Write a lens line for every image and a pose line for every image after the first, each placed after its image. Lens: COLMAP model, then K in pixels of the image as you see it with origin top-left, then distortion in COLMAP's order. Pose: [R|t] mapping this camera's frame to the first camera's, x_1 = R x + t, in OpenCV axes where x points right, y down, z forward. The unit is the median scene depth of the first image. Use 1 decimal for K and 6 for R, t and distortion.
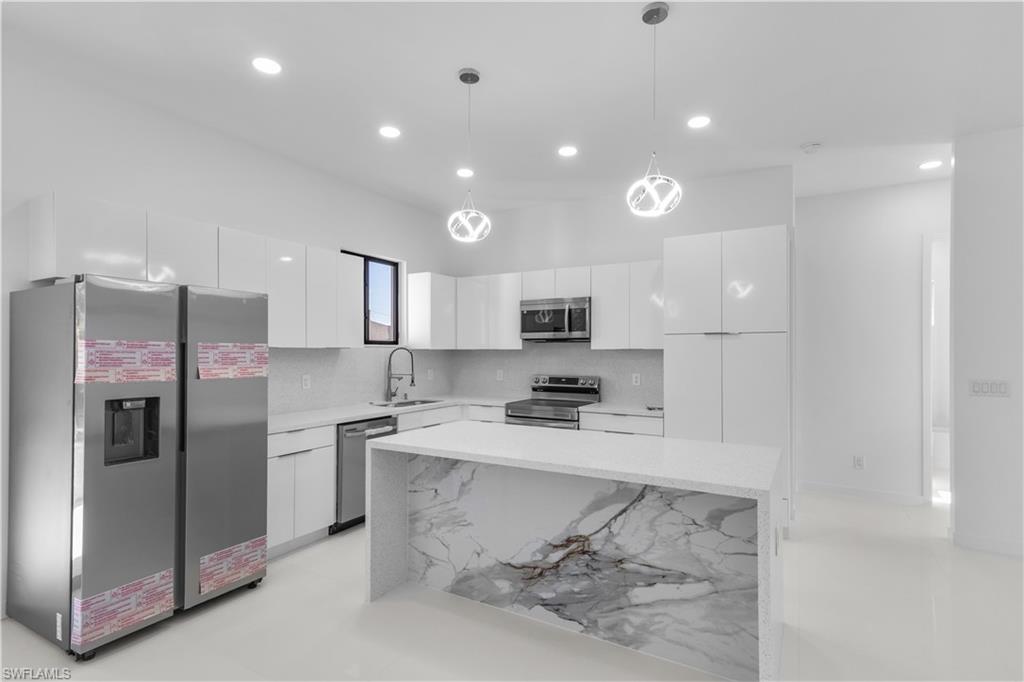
lens RADIAL K [[505.2, 0, 510.8], [0, 505.2, 348.9], [0, 0, 1]] dist [0.017320, 0.001995]
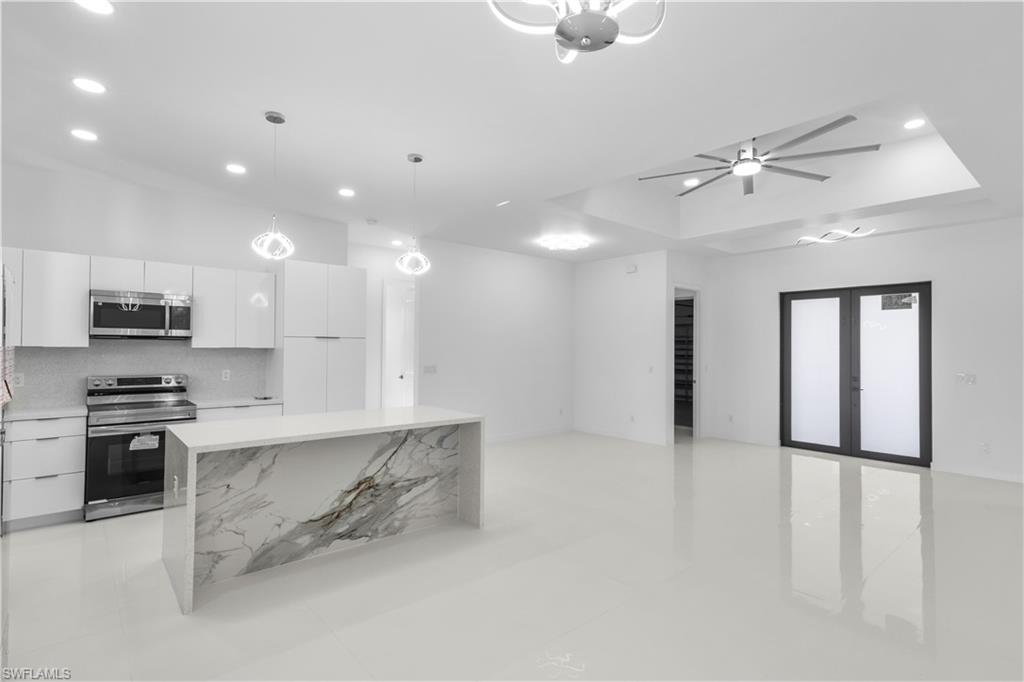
lens RADIAL K [[505.2, 0, 507.9], [0, 505.2, 339.3], [0, 0, 1]] dist [0.017320, 0.001995]
pose [[0.331761, 0.017352, 0.943204, -0.997130], [-0.014655, 0.999805, -0.013239, -0.020067], [-0.943249, -0.009431, 0.331951, 0.106836]]
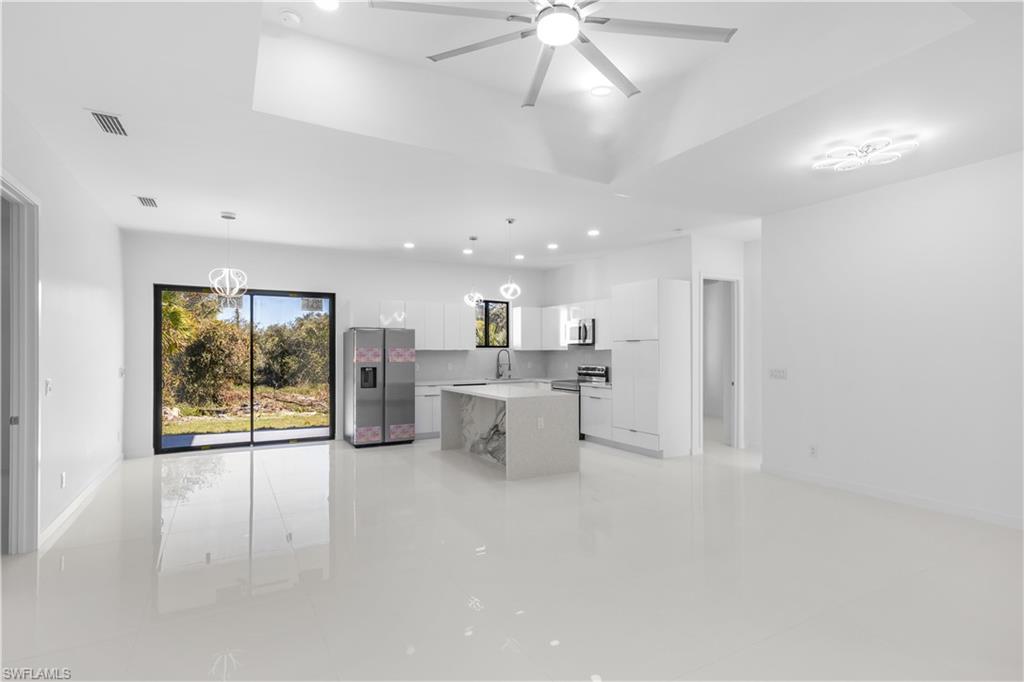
lens RADIAL K [[505.2, 0, 510.2], [0, 505.2, 349.9], [0, 0, 1]] dist [0.017320, 0.001995]
pose [[0.859051, -0.004769, -0.511867, 1.304782], [0.006087, 0.999981, 0.000899, -0.004454], [0.511853, -0.003888, 0.859064, -0.989182]]
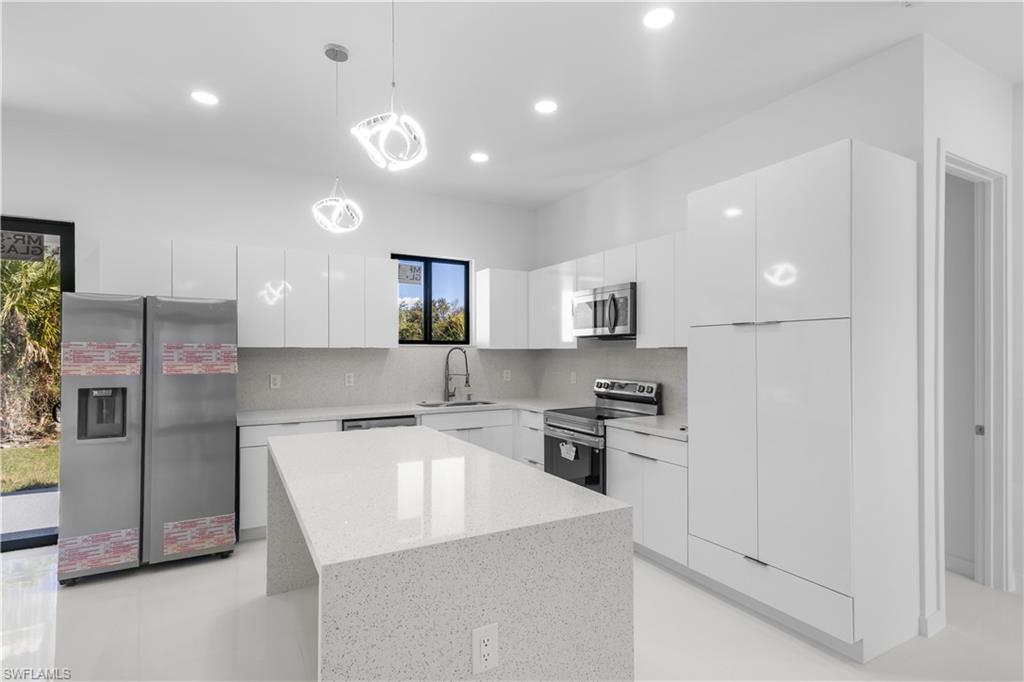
lens RADIAL K [[505.2, 0, 510.3], [0, 505.2, 348.7], [0, 0, 1]] dist [0.017320, 0.001995]
pose [[0.859640, -0.003774, -0.510886, 0.662273], [0.003254, 0.999993, -0.001911, 0.004385], [0.510890, -0.000019, 0.859646, 0.363919]]
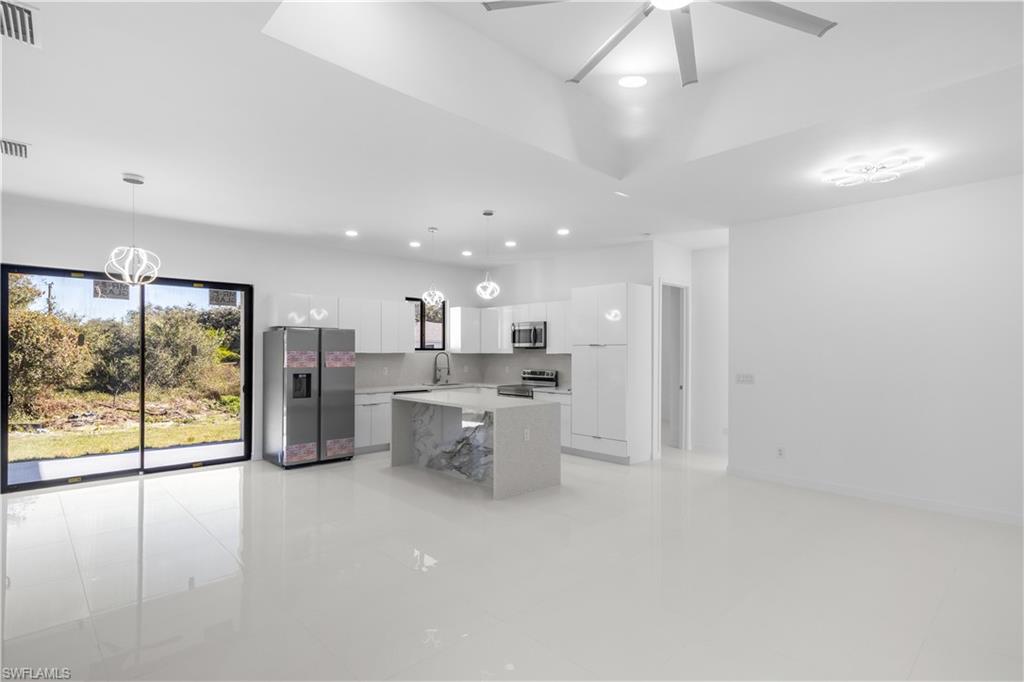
lens RADIAL K [[505.2, 0, 509.3], [0, 505.2, 349.8], [0, 0, 1]] dist [0.017320, 0.001995]
pose [[0.958159, 0.000497, -0.286235, 0.855823], [-0.000123, 0.999999, 0.001323, -0.023759], [0.286236, -0.001232, 0.958158, -0.990749]]
